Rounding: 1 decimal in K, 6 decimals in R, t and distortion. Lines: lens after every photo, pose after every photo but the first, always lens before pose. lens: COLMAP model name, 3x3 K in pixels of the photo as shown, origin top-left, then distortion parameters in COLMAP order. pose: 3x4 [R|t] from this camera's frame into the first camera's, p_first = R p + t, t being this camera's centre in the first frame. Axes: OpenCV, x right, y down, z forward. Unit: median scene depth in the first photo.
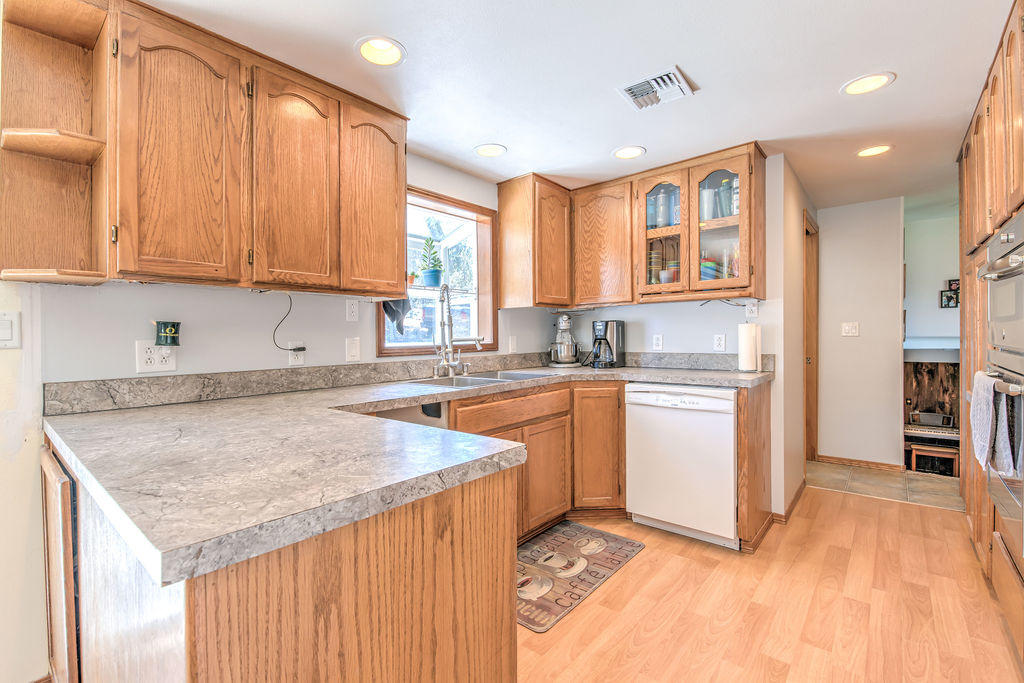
lens RADIAL K [[451.6, 0, 503.3], [0, 451.6, 337.8], [0, 0, 1]] dist [0.014291, -0.008617]
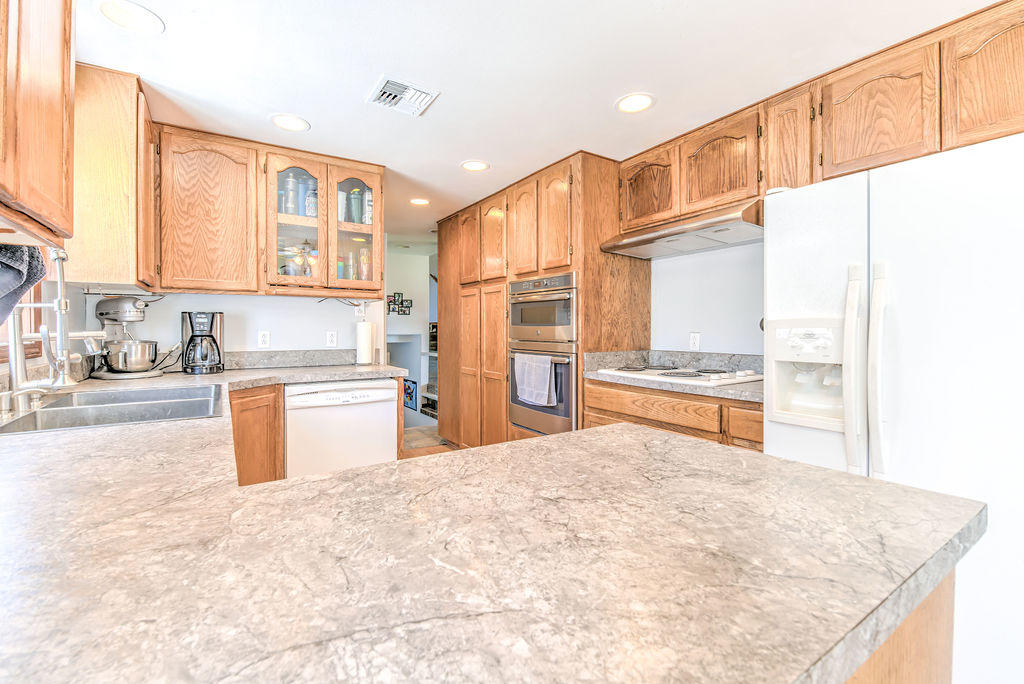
lens RADIAL K [[438.9, 0, 509.6], [0, 438.9, 334.2], [0, 0, 1]] dist [0.001537, -0.008383]
pose [[0.281815, 0.002152, 0.959466, -0.410889], [0.001034, 0.999996, -0.002546, 0.003069], [-0.959468, 0.001710, 0.281812, 0.349301]]
